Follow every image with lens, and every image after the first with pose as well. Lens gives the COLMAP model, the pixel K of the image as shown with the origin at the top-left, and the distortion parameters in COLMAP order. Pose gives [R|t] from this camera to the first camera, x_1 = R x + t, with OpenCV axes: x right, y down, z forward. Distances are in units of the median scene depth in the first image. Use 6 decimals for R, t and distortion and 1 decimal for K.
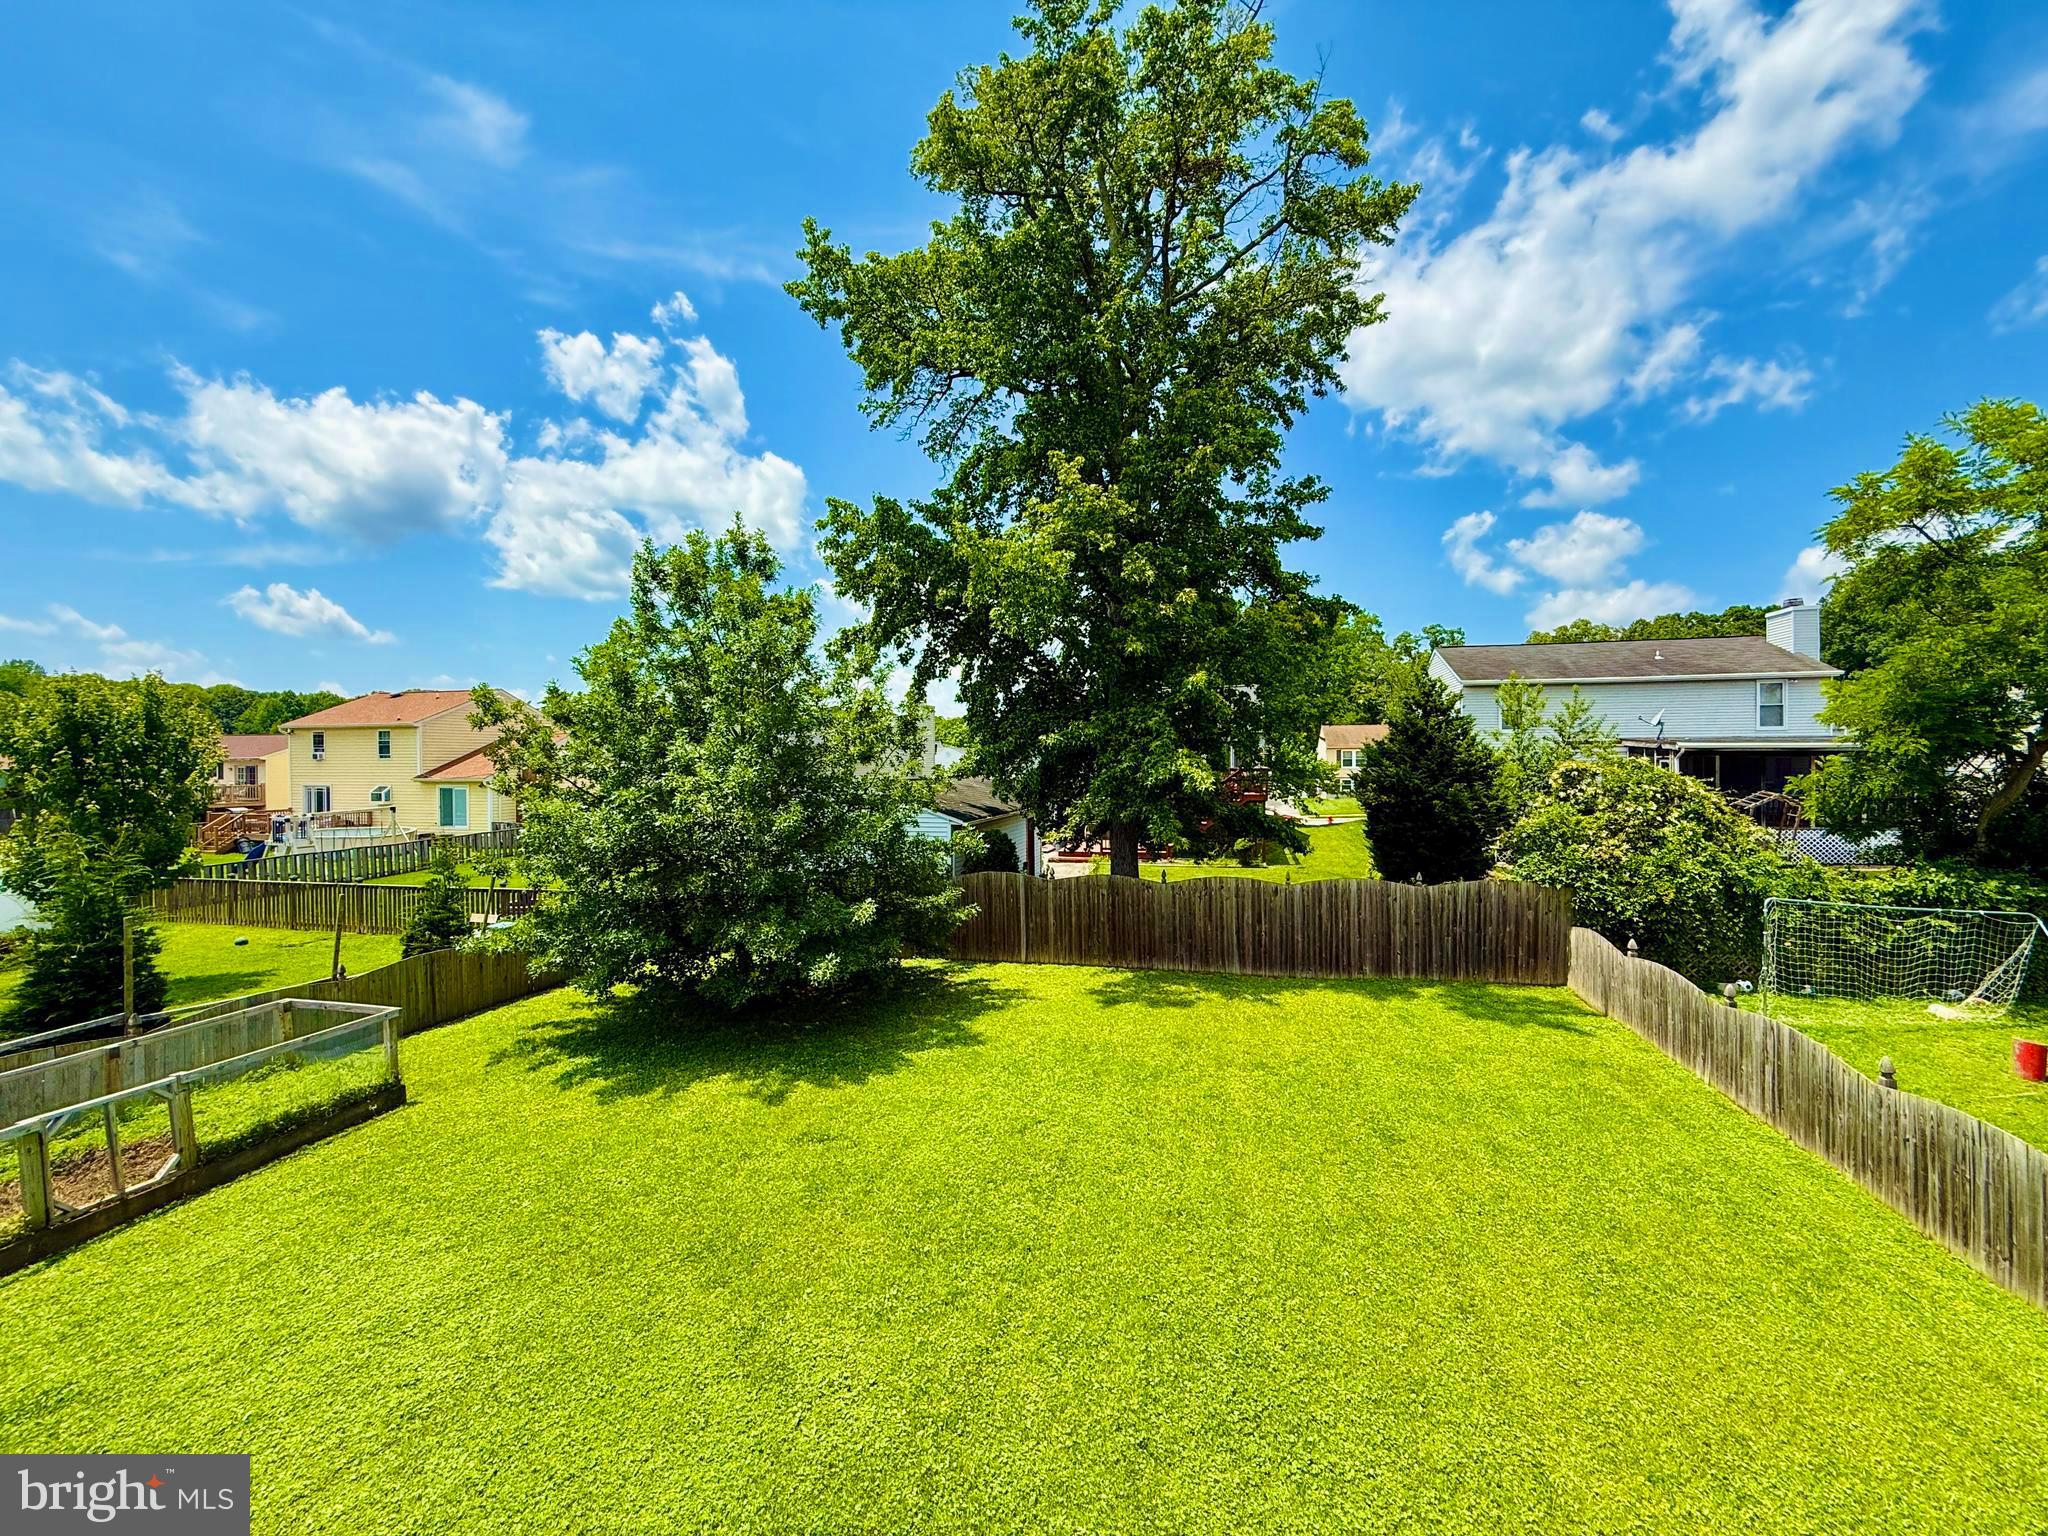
lens RADIAL K [[821.0, 0, 1035.3], [0, 821.0, 772.9], [0, 0, 1]] dist [0.005186, 0.000002]
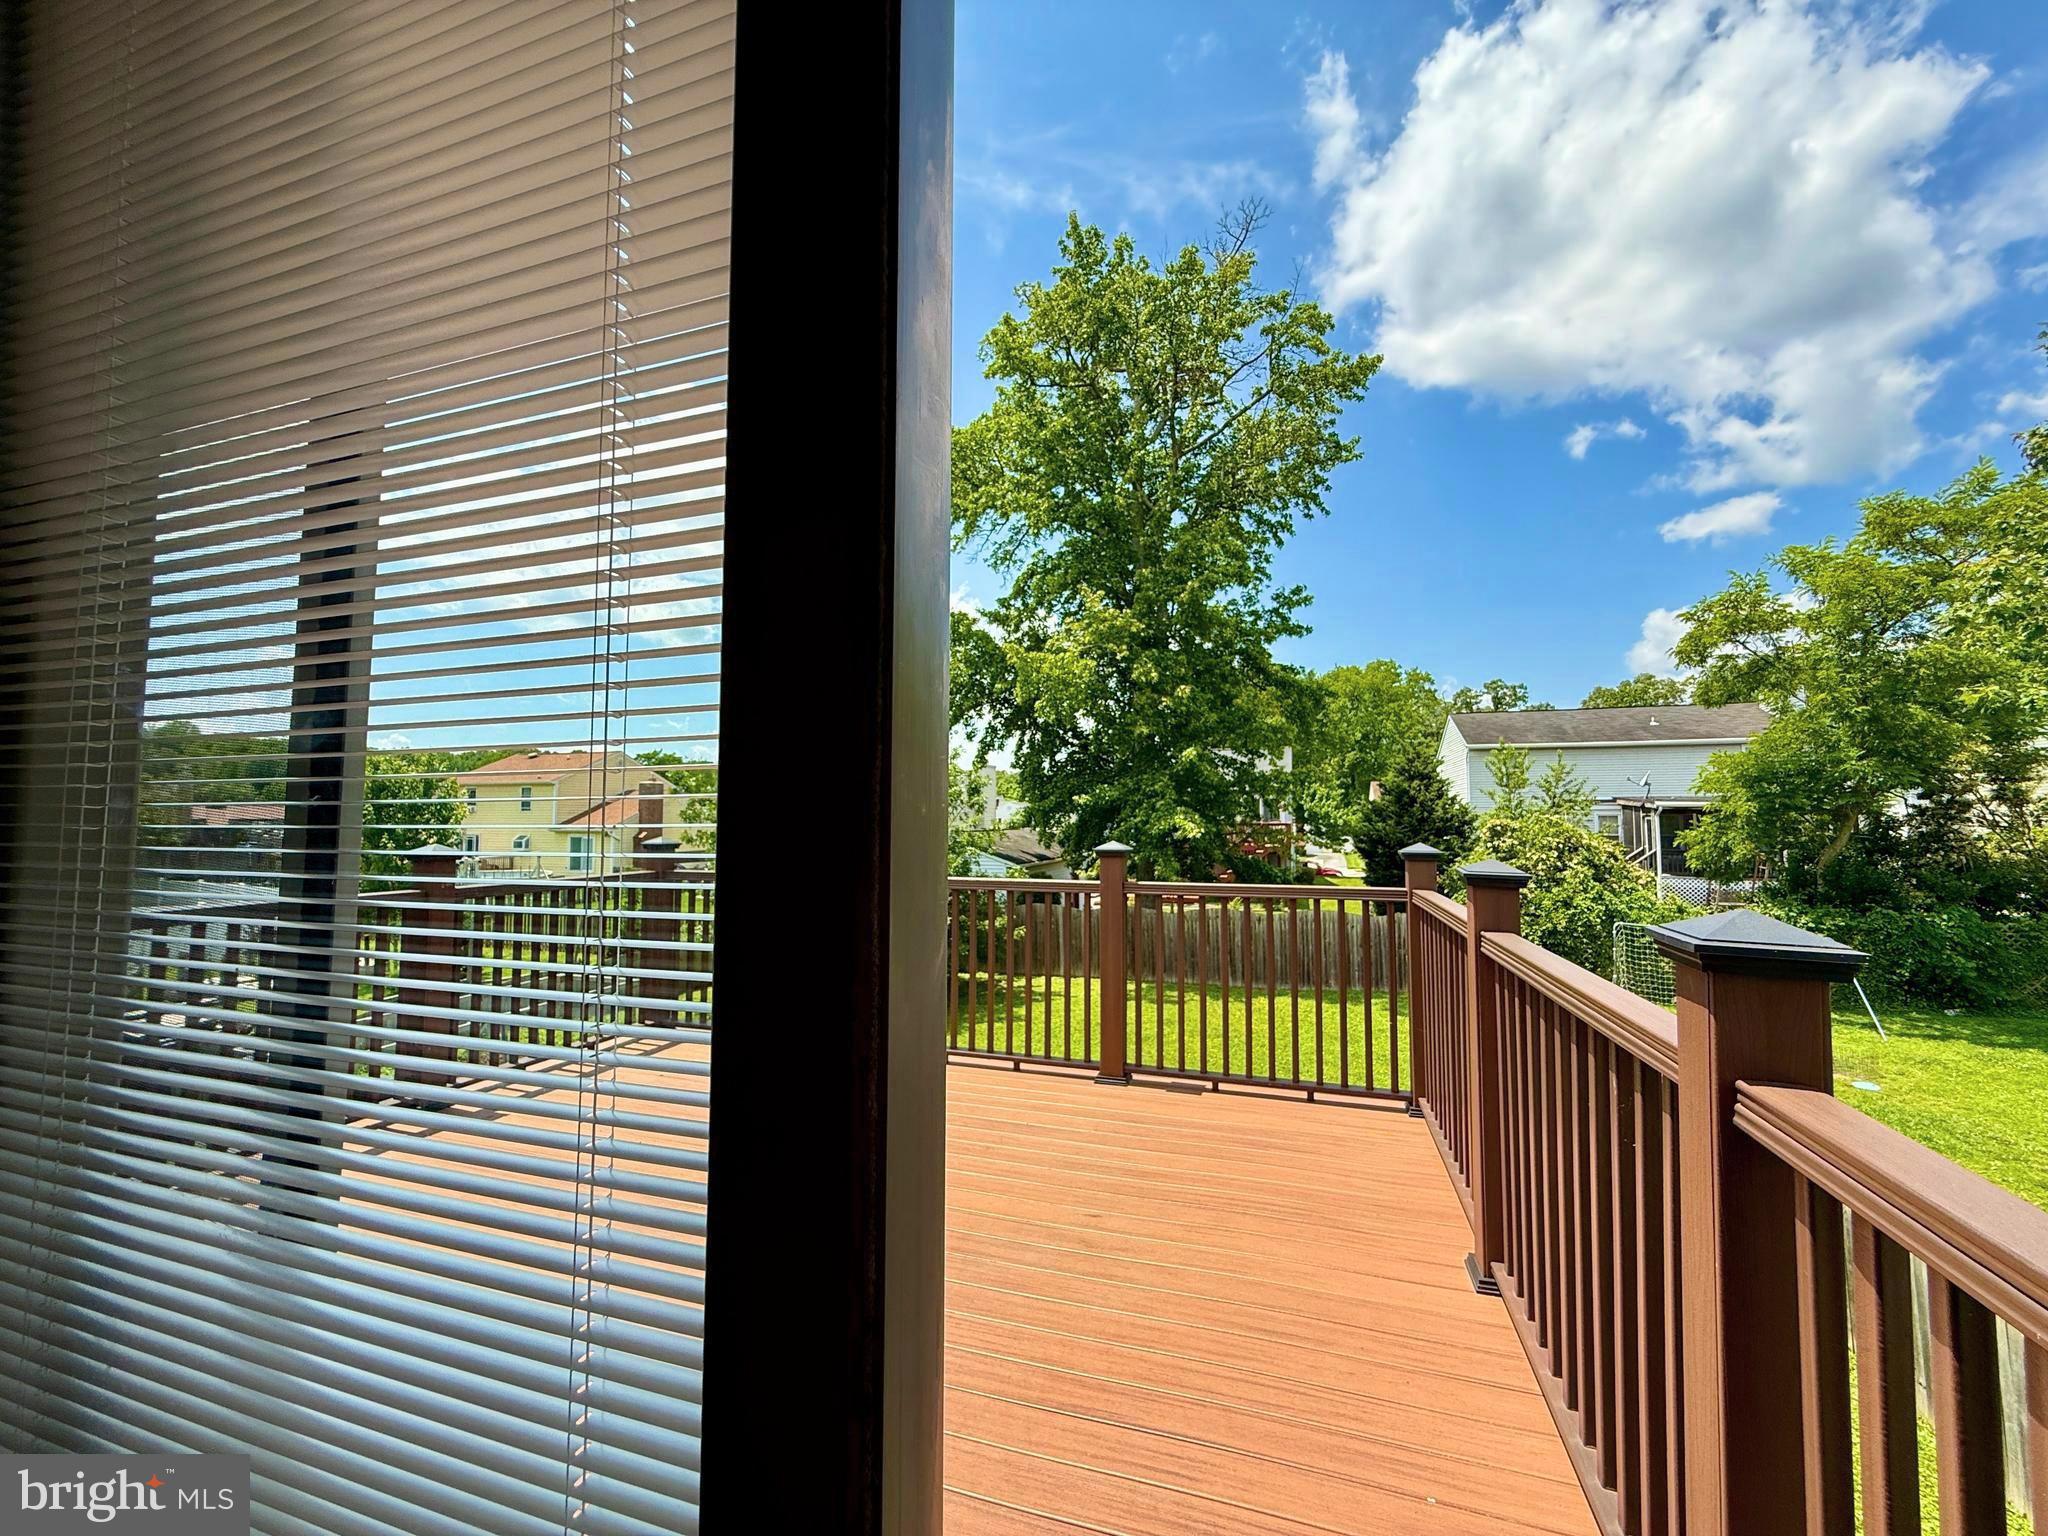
lens RADIAL K [[821.0, 0, 1026.0], [0, 821.0, 769.5], [0, 0, 1]] dist [0.005186, 0.000002]
pose [[0.996097, -0.000834, -0.088258, 0.037475], [-0.005313, 0.997576, -0.069385, 0.002042], [0.088102, 0.069583, 0.993678, -0.247067]]
